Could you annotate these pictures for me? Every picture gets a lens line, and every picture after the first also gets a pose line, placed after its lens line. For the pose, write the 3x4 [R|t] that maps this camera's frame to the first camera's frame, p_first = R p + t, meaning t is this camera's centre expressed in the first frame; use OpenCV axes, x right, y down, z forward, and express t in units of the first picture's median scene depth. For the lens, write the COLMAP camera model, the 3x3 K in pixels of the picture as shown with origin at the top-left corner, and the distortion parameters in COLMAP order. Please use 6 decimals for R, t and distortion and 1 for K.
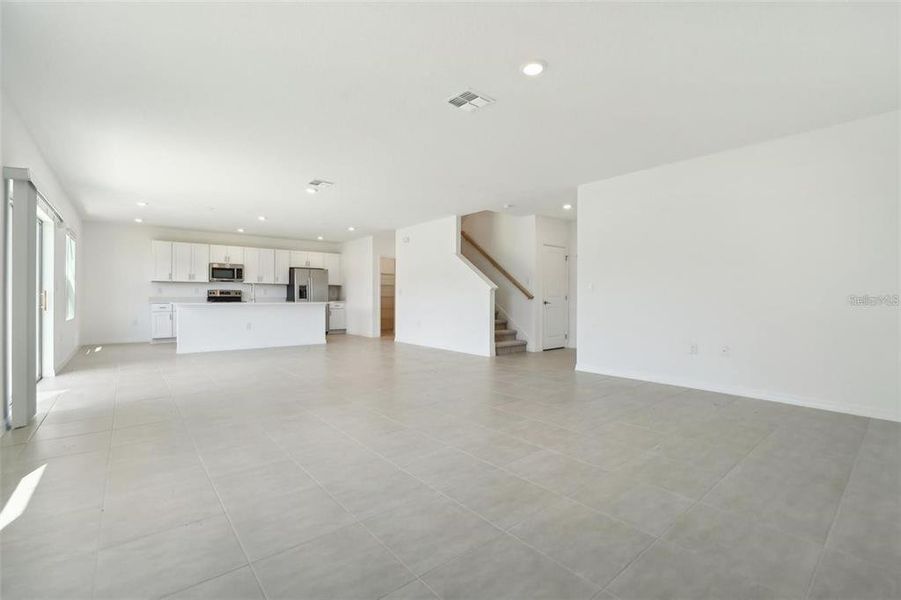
lens RADIAL K [[397.6, 0, 440.0], [0, 397.6, 299.3], [0, 0, 1]] dist [-0.001387, -0.000138]
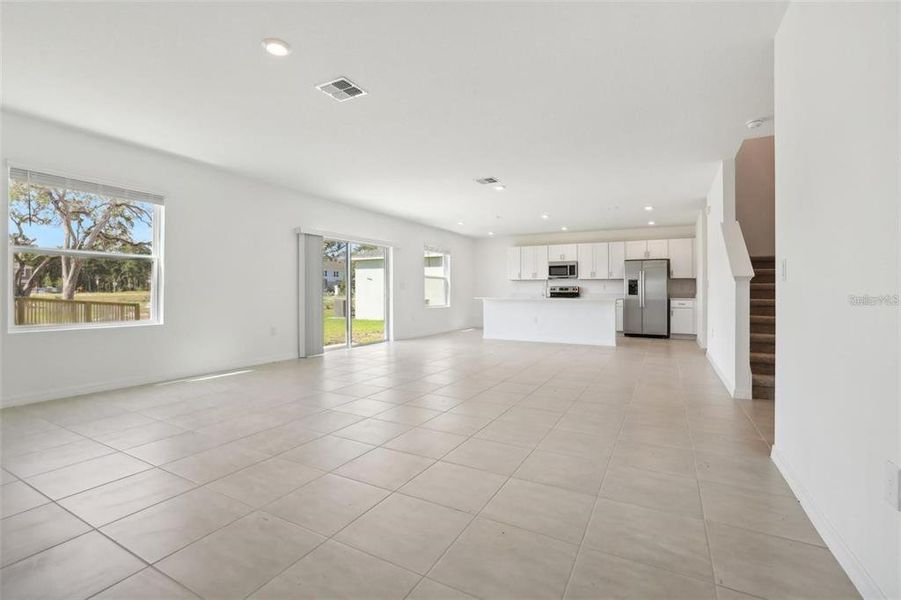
lens RADIAL K [[422.6, 0, 472.6], [0, 422.6, 290.9], [0, 0, 1]] dist [-0.000206, -0.000045]
pose [[0.441384, -0.006559, -0.897294, 0.360282], [-0.005080, 0.999939, -0.009808, 0.000565], [0.897304, 0.008887, 0.441324, 0.287308]]
